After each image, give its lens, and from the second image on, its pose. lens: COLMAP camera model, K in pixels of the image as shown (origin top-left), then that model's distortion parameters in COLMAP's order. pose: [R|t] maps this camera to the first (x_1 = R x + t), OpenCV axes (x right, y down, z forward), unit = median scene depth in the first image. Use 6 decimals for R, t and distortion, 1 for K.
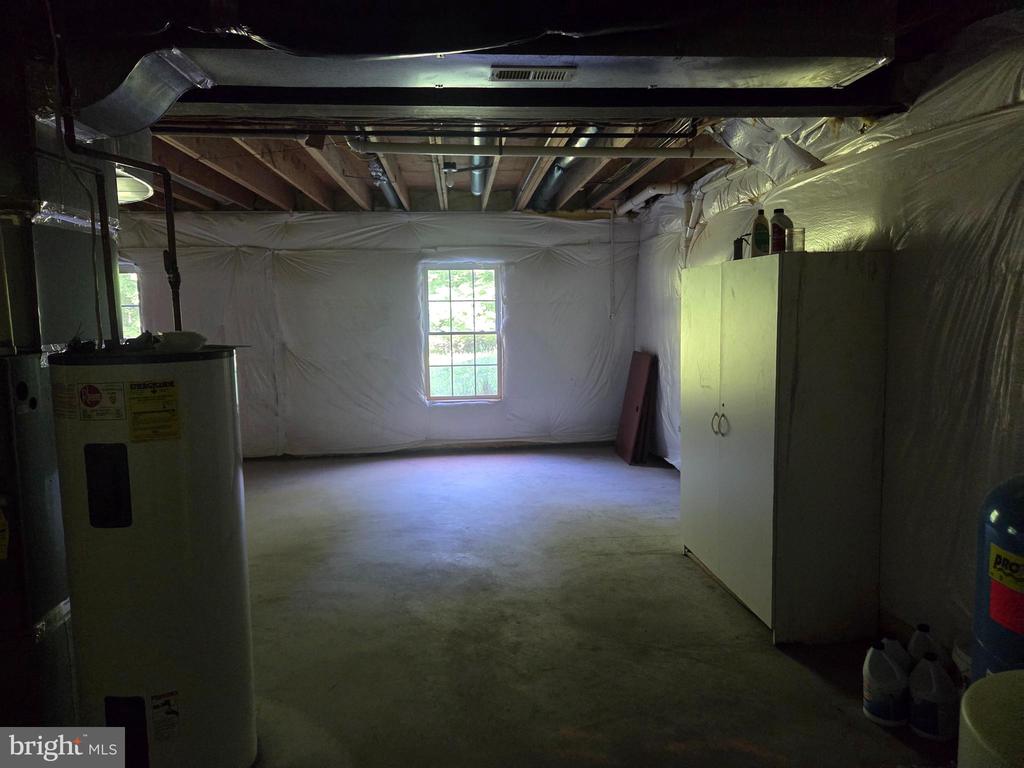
lens RADIAL K [[691.1, 0, 512.0], [0, 691.1, 387.4], [0, 0, 1]] dist [0.053649, -0.048281]
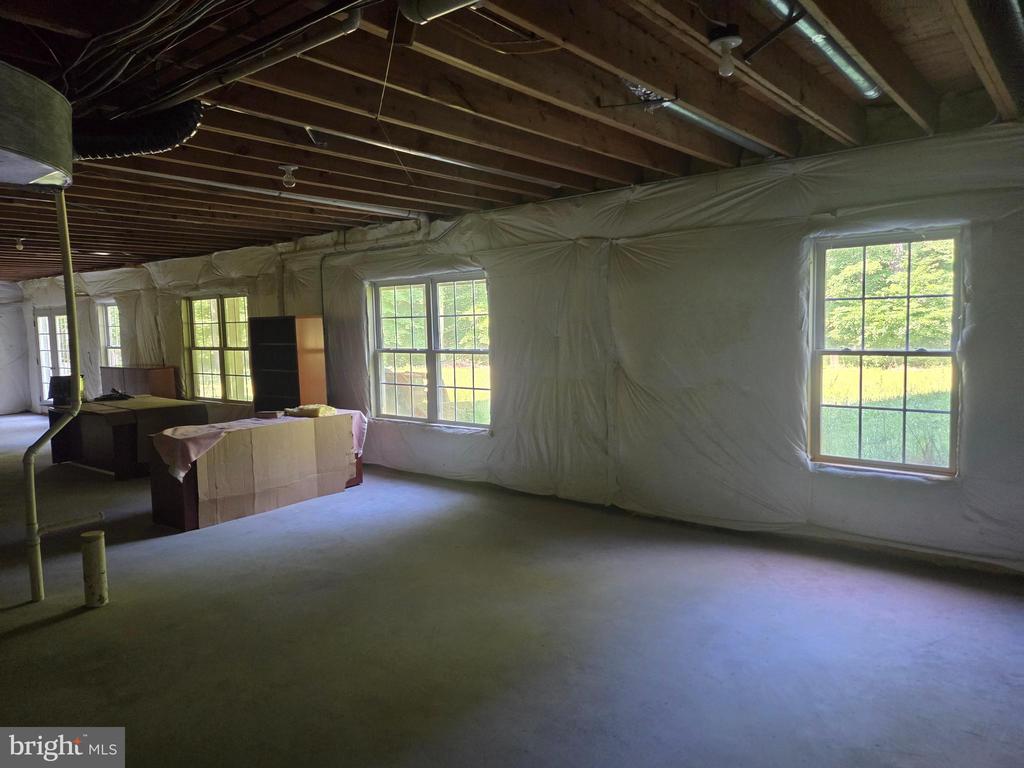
lens RADIAL K [[691.1, 0, 511.0], [0, 691.1, 380.2], [0, 0, 1]] dist [0.053649, -0.048281]
pose [[0.717121, 0.056798, -0.694631, 0.116405], [-0.059343, 0.998030, 0.020342, -0.051406], [0.694418, 0.026634, 0.719079, 0.376639]]
